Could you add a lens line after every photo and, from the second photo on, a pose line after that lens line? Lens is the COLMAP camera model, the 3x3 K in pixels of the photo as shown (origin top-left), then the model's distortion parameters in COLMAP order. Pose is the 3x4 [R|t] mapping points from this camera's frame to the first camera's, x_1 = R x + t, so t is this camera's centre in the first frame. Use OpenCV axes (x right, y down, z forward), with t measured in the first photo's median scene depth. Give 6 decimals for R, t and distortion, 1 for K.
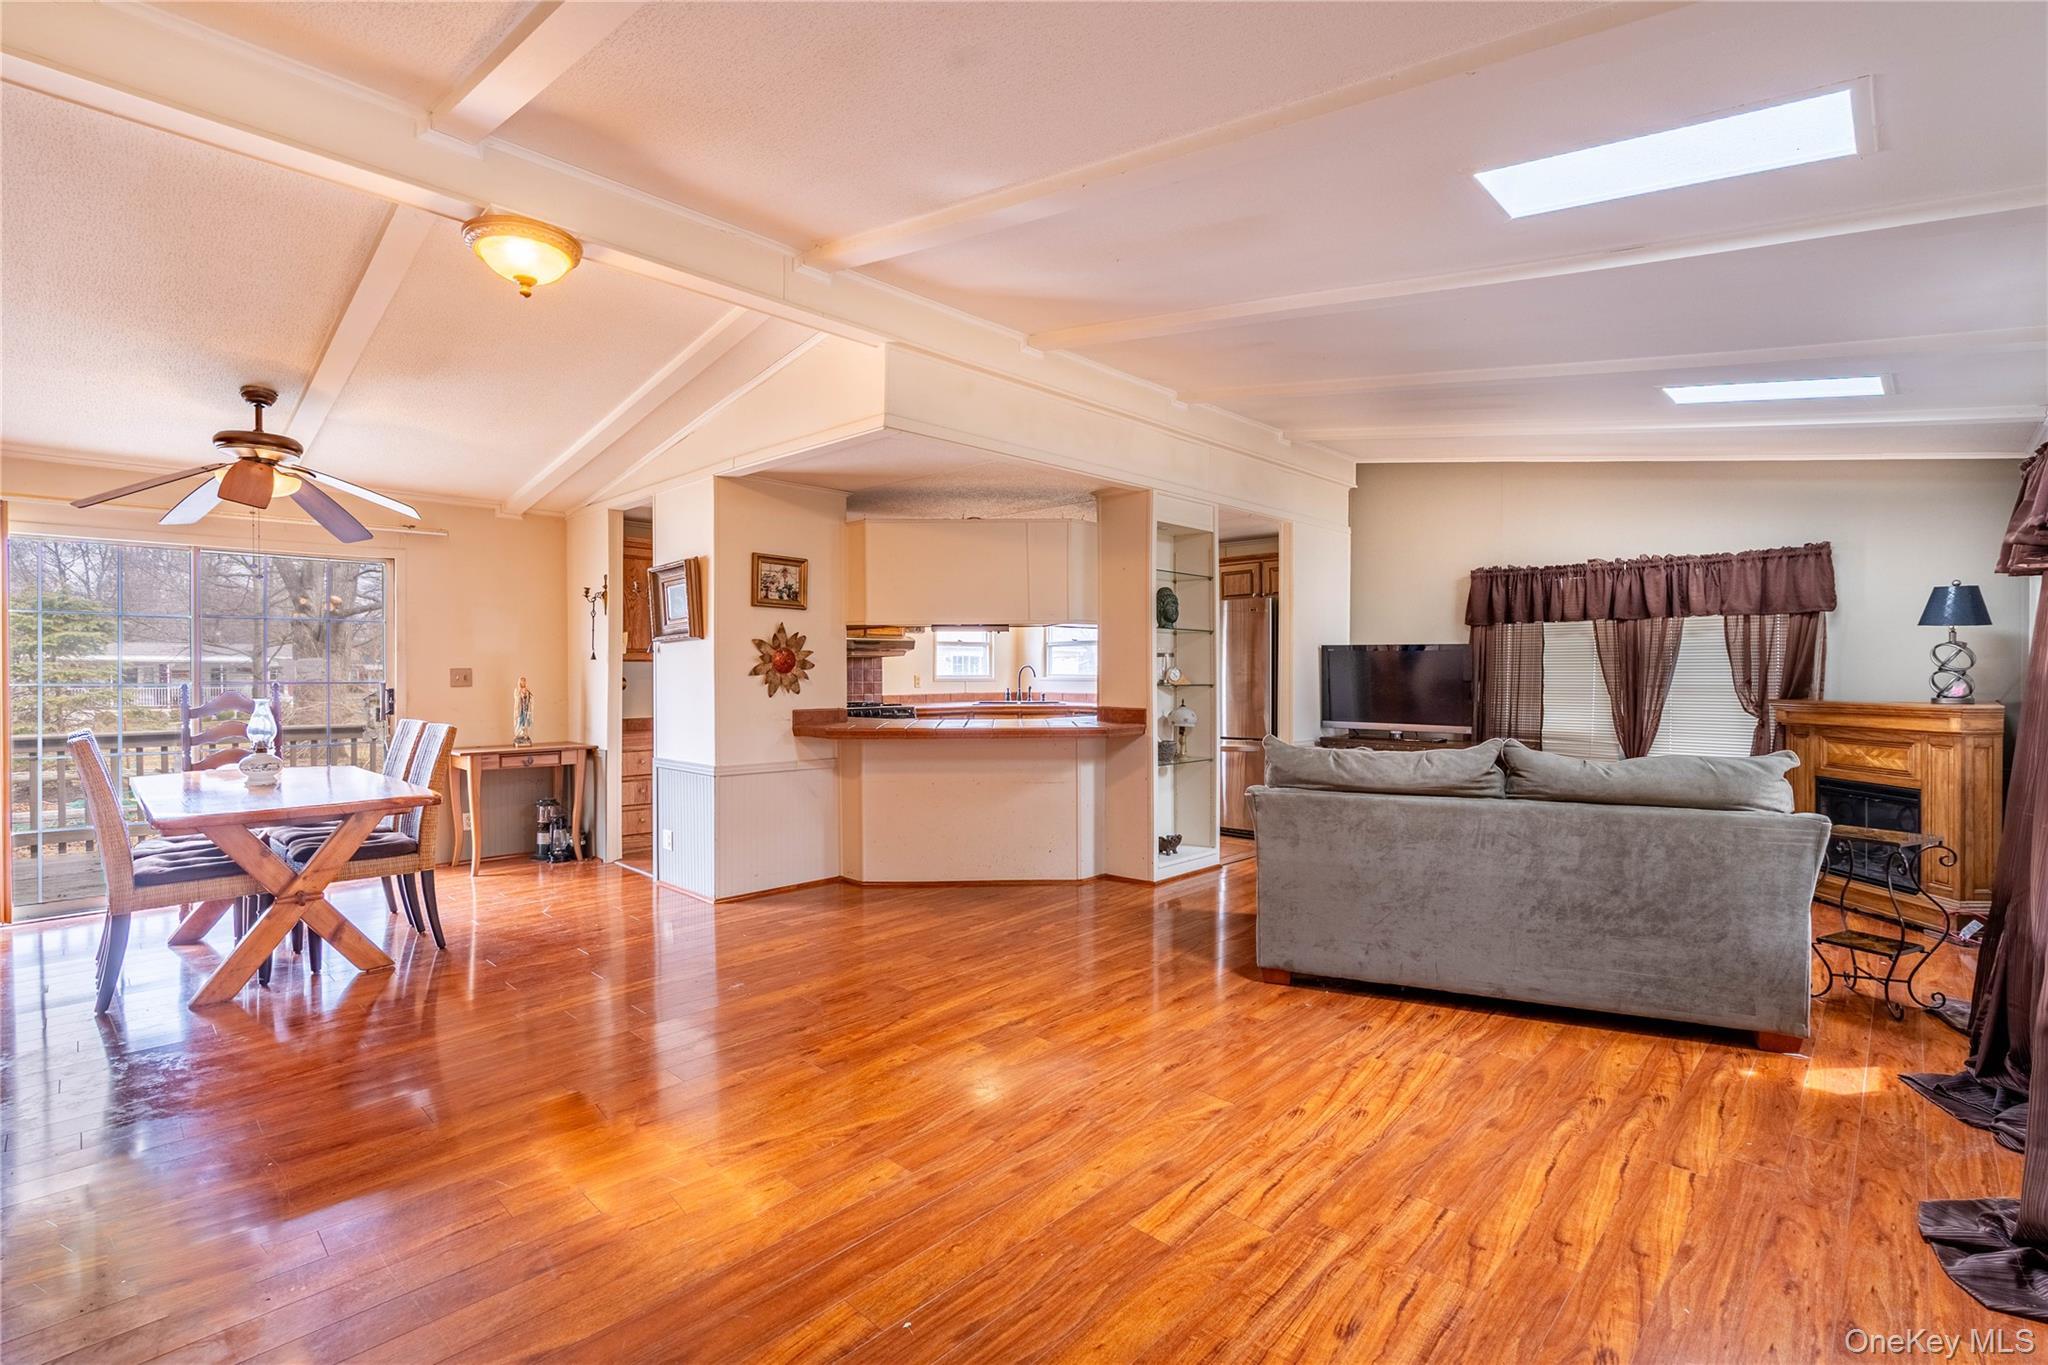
lens RADIAL K [[928.1, 0, 1028.6], [0, 928.1, 680.7], [0, 0, 1]] dist [-0.009471, 0.004187]
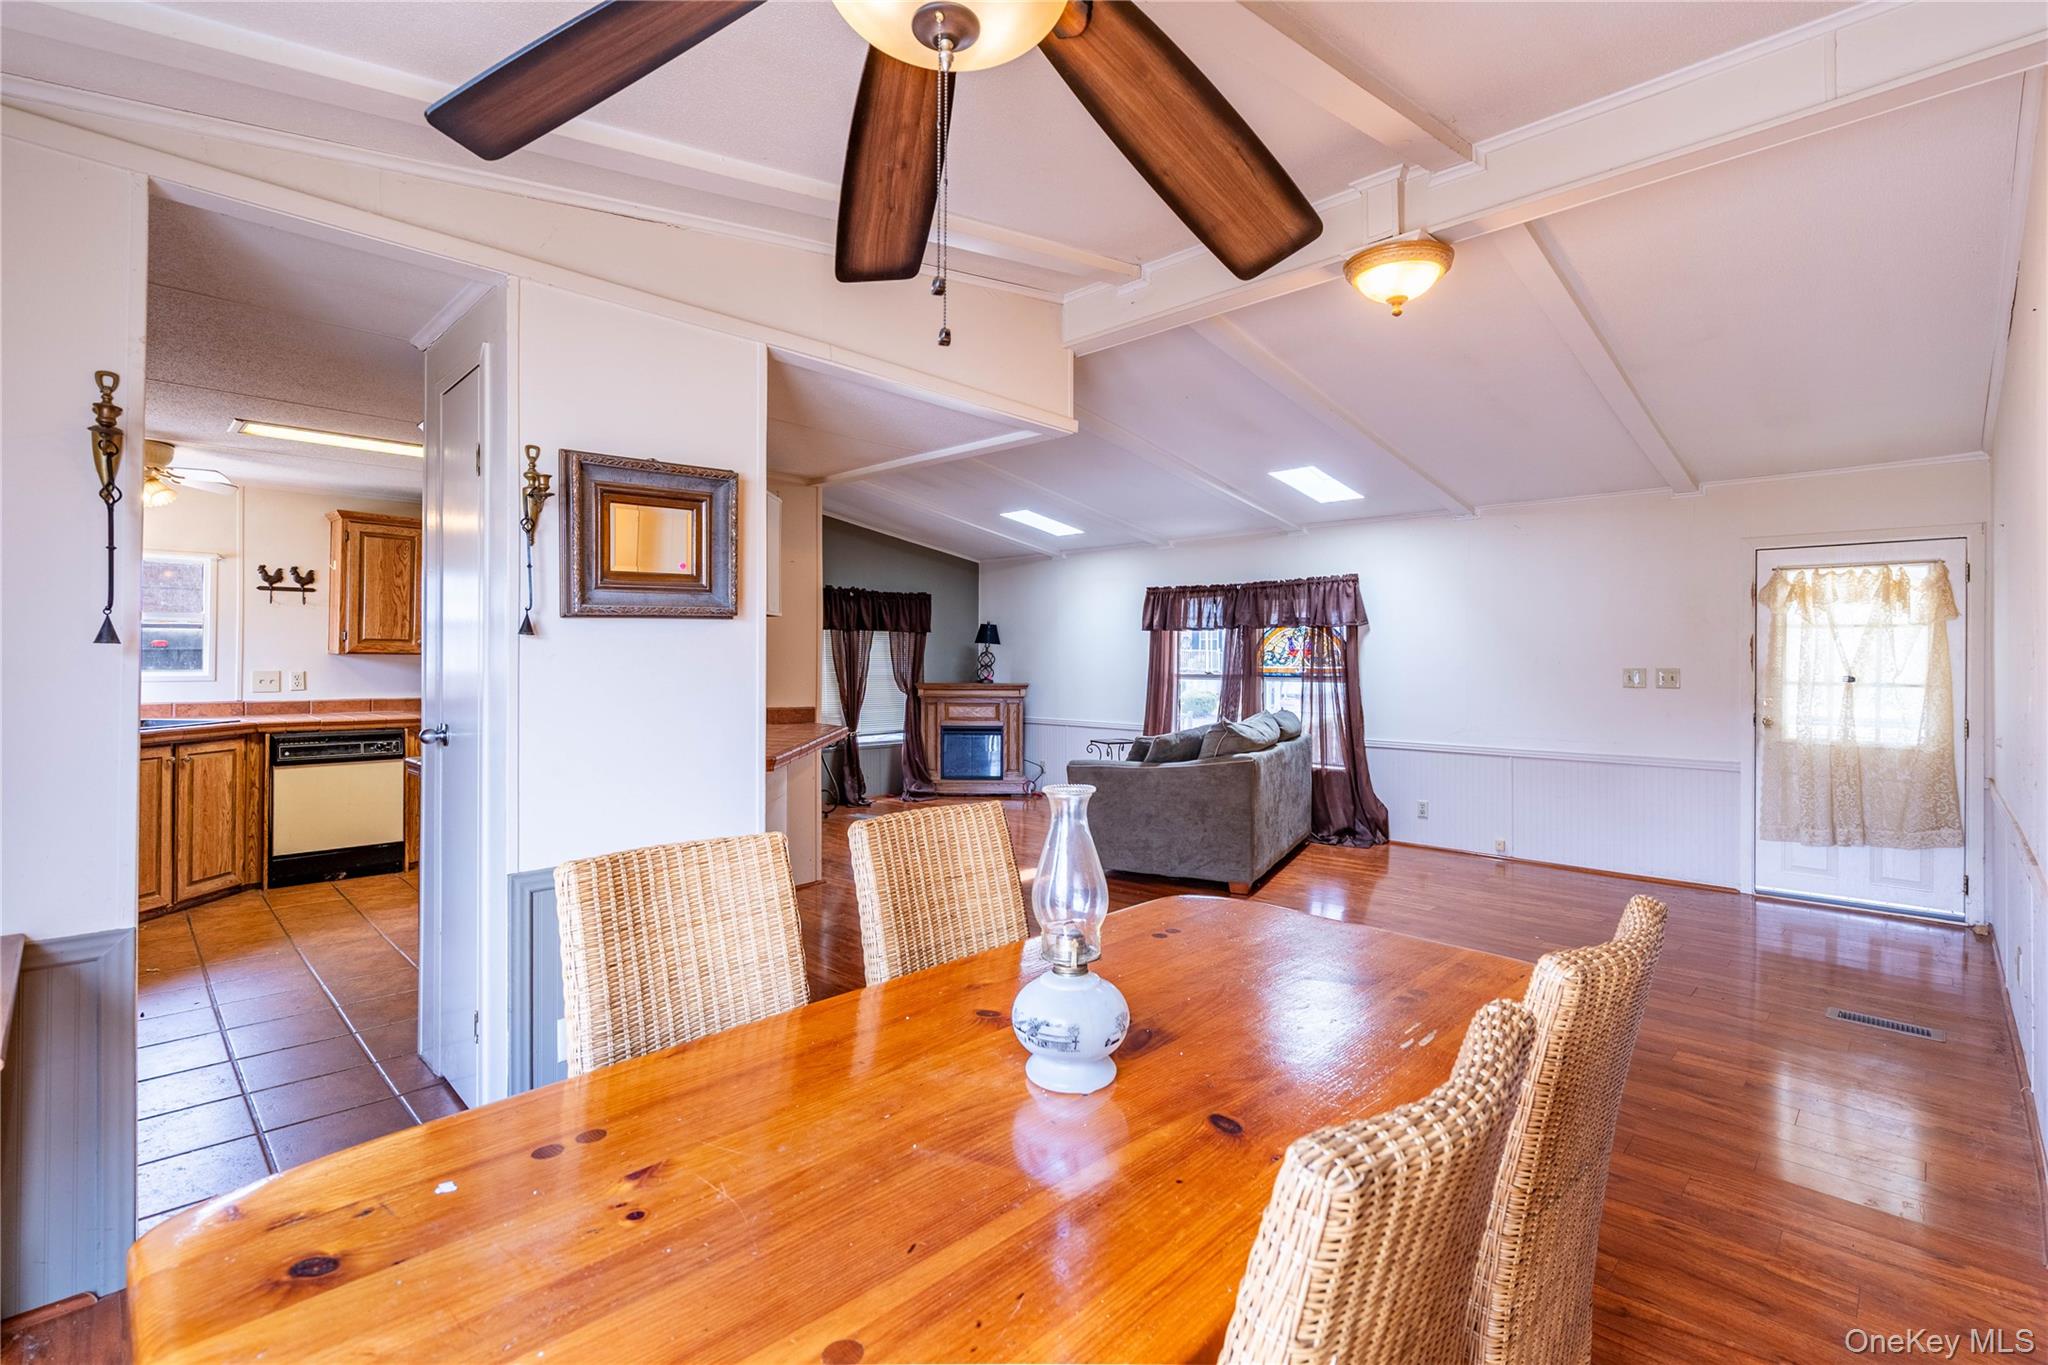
lens RADIAL K [[928.1, 0, 1019.6], [0, 928.1, 662.6], [0, 0, 1]] dist [-0.009471, 0.004187]
pose [[0.003832, -0.000542, 0.999993, -0.892166], [0.002552, 0.999997, 0.000532, -0.017287], [-0.999989, 0.002550, 0.003834, 0.807386]]
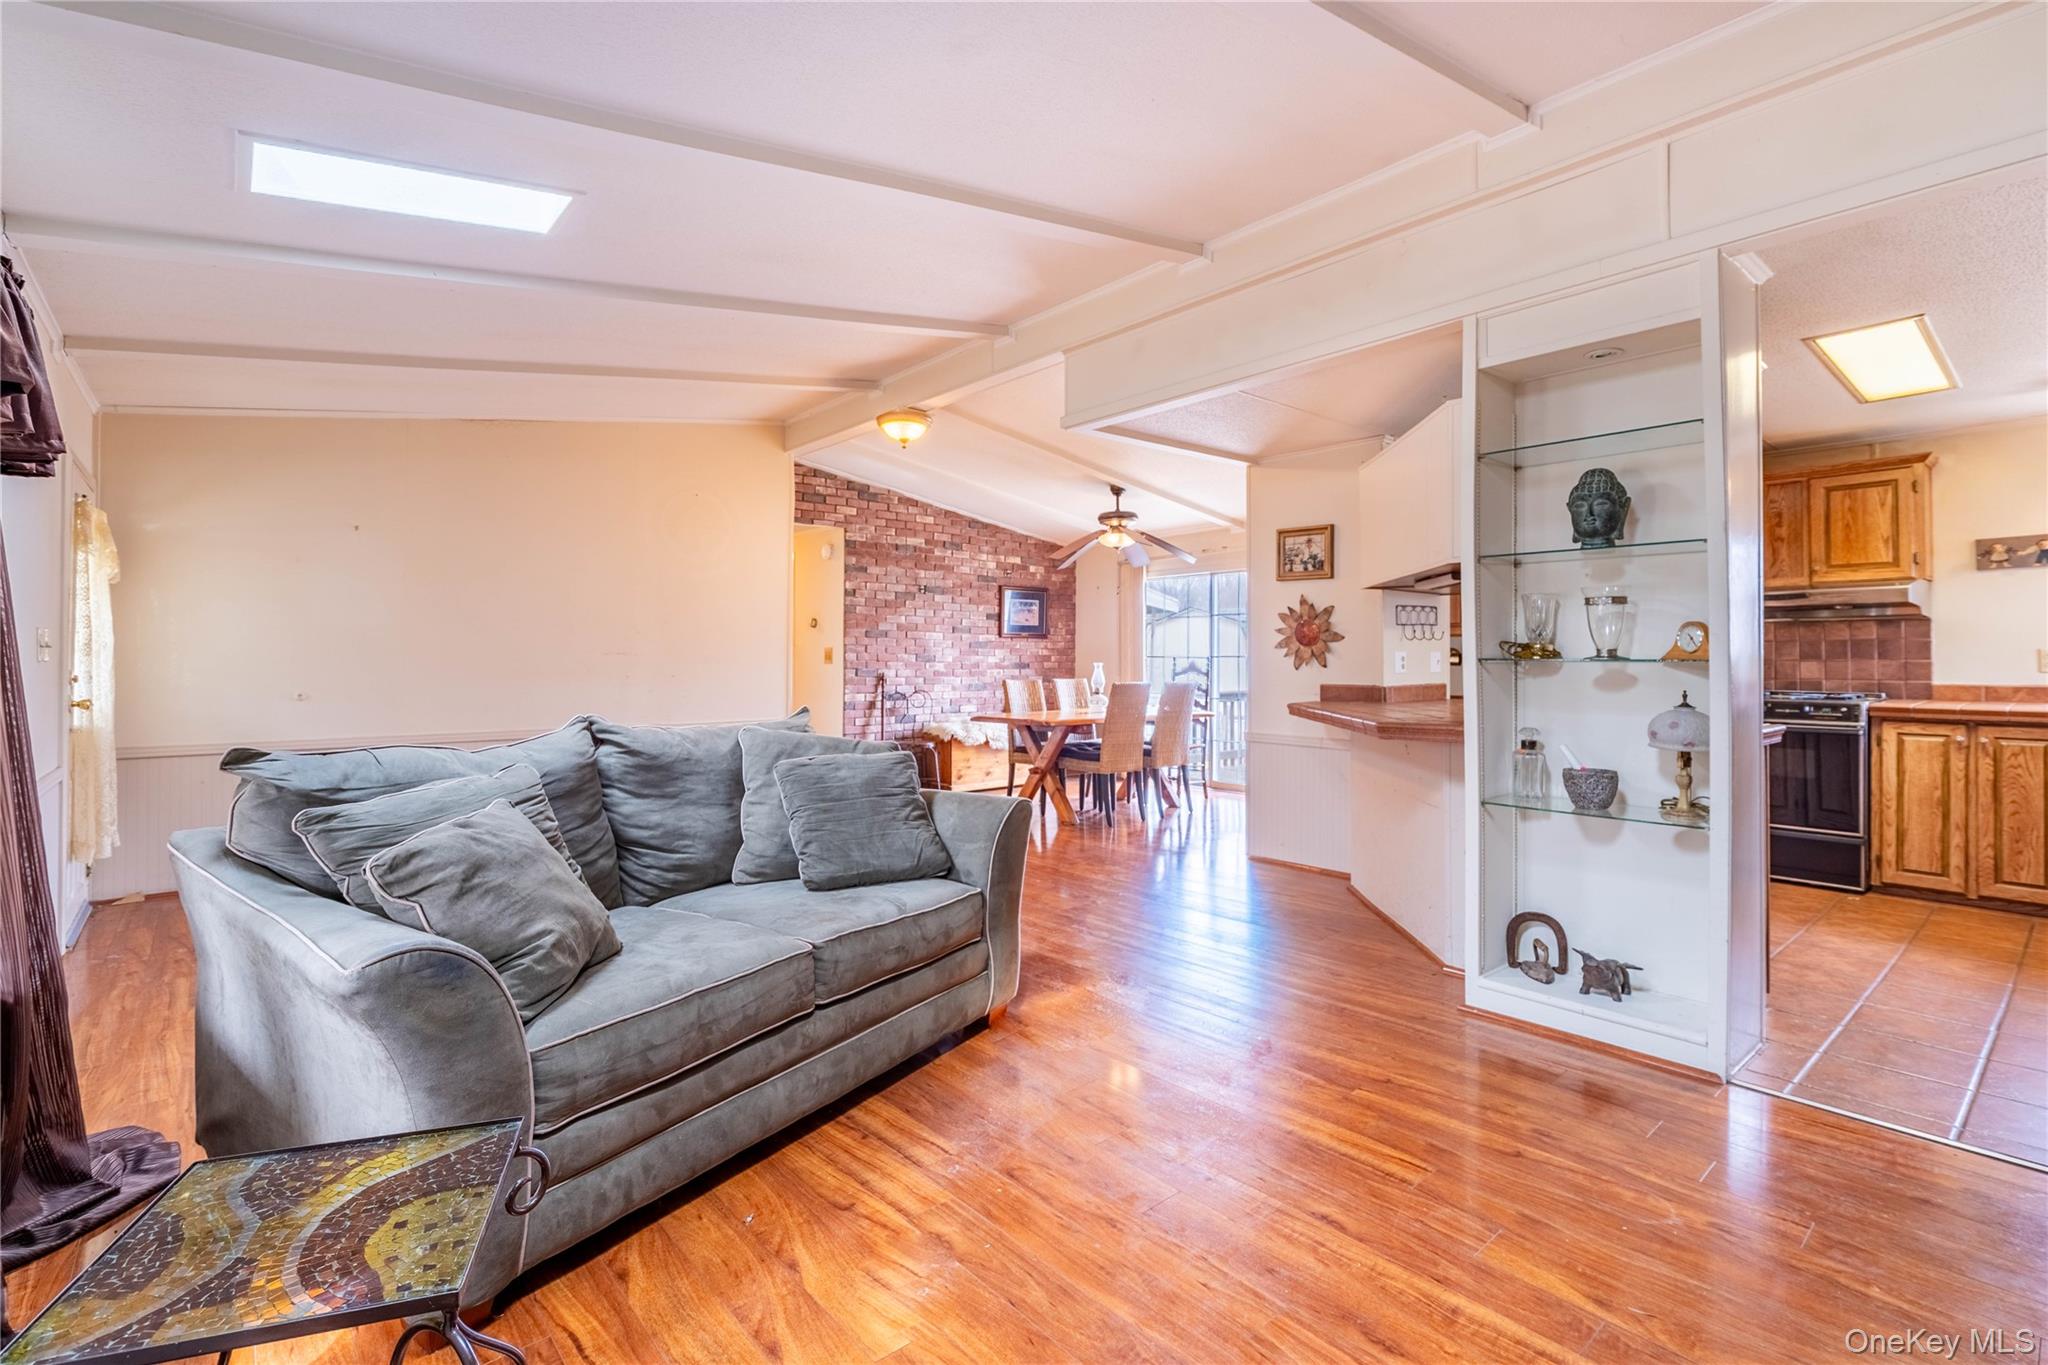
lens RADIAL K [[928.1, 0, 1031.5], [0, 928.1, 650.2], [0, 0, 1]] dist [-0.009471, 0.004187]
pose [[-0.083575, -0.008384, -0.996466, 0.747537], [-0.007530, 0.999941, -0.007781, 0.006502], [0.996473, 0.006853, -0.083633, 0.802982]]
